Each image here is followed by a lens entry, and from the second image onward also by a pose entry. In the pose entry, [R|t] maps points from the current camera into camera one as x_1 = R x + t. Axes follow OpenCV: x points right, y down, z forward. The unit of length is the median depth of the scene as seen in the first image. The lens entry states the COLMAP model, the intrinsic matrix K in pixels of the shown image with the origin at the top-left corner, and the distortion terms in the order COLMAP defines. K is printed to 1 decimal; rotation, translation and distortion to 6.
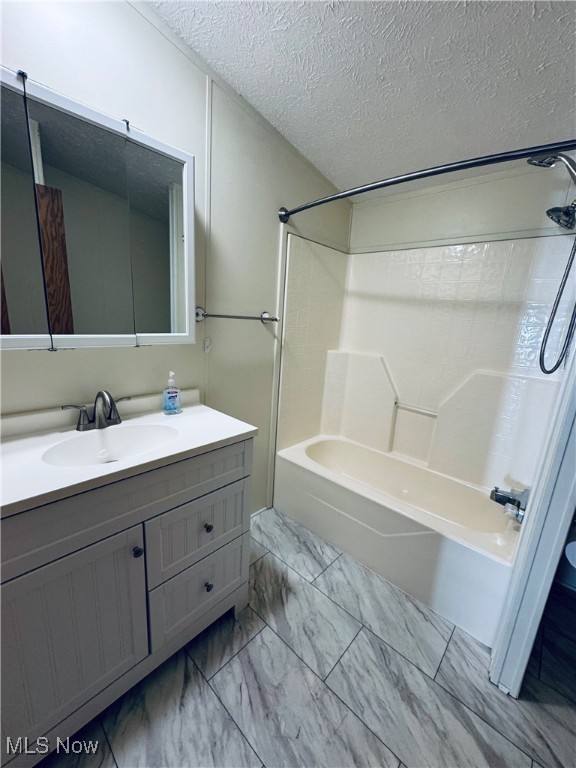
lens RADIAL K [[304.2, 0, 289.9], [0, 304.2, 385.1], [0, 0, 1]] dist [-0.001209, -0.000553]
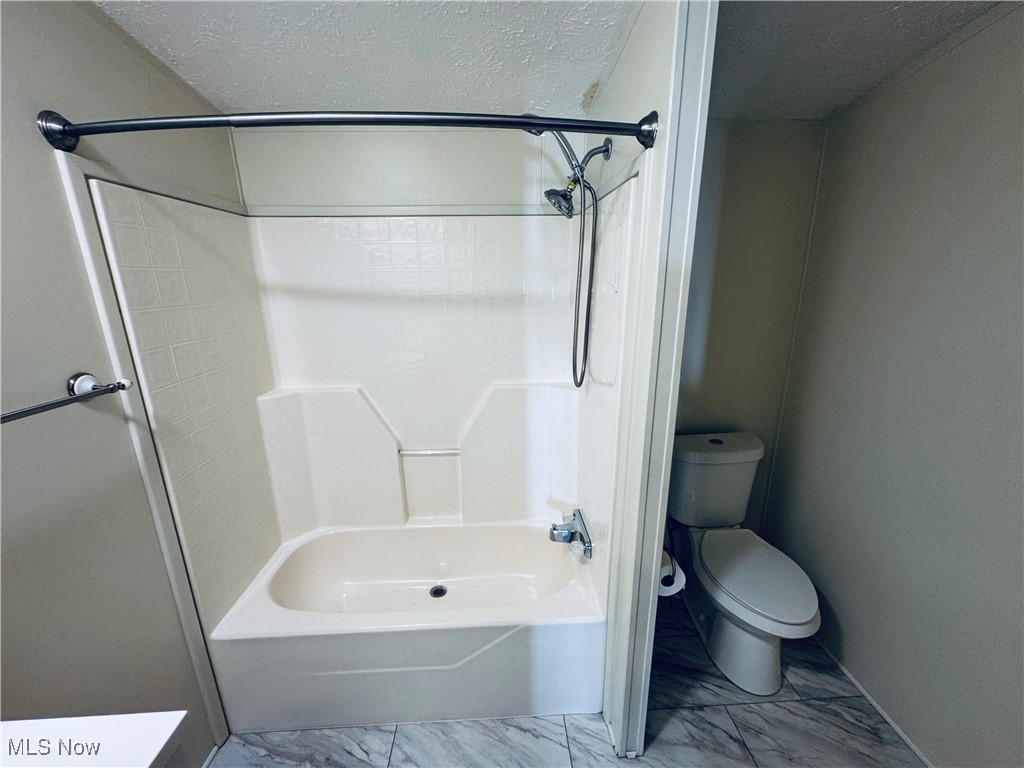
lens RADIAL K [[405.6, 0, 511.3], [0, 405.6, 386.9], [0, 0, 1]] dist [-0.001209, -0.000553]
pose [[0.706356, -0.250233, 0.662151, -0.035525], [0.212650, 0.967237, 0.138681, -0.180945], [-0.675160, 0.042849, 0.736426, 0.219984]]
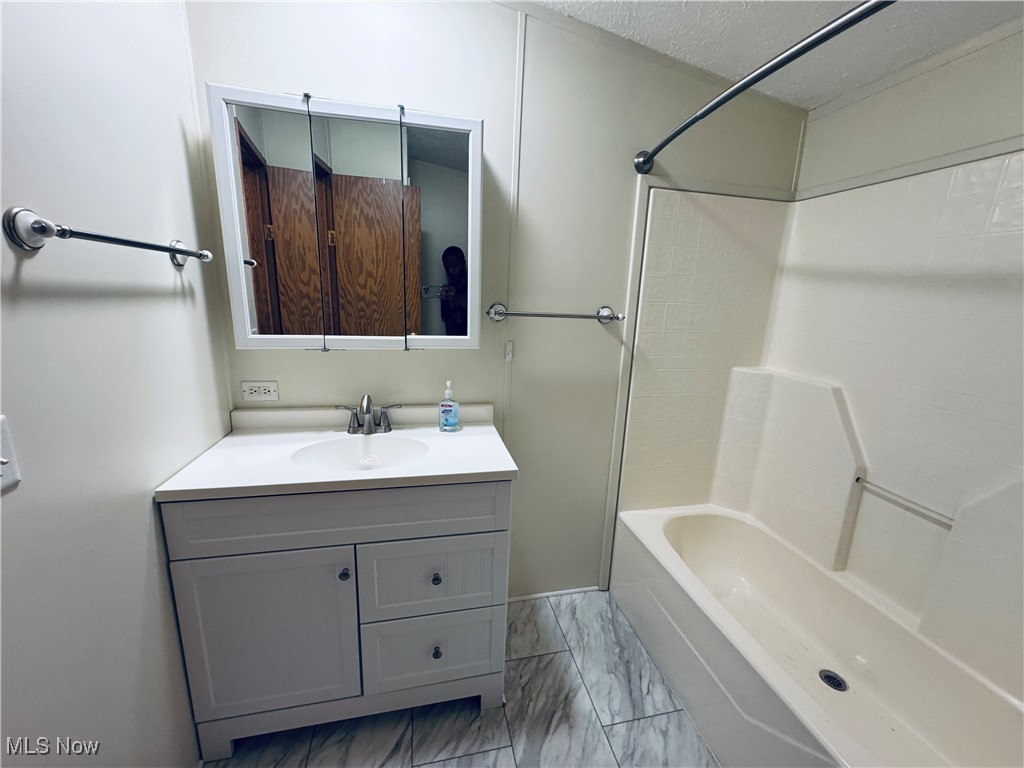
lens RADIAL K [[405.6, 0, 514.0], [0, 405.6, 388.2], [0, 0, 1]] dist [-0.001209, -0.000553]
pose [[0.820303, 0.098391, -0.563403, 0.297341], [-0.113392, 0.993515, 0.008409, -0.041360], [0.560576, 0.056988, 0.826140, 0.132542]]
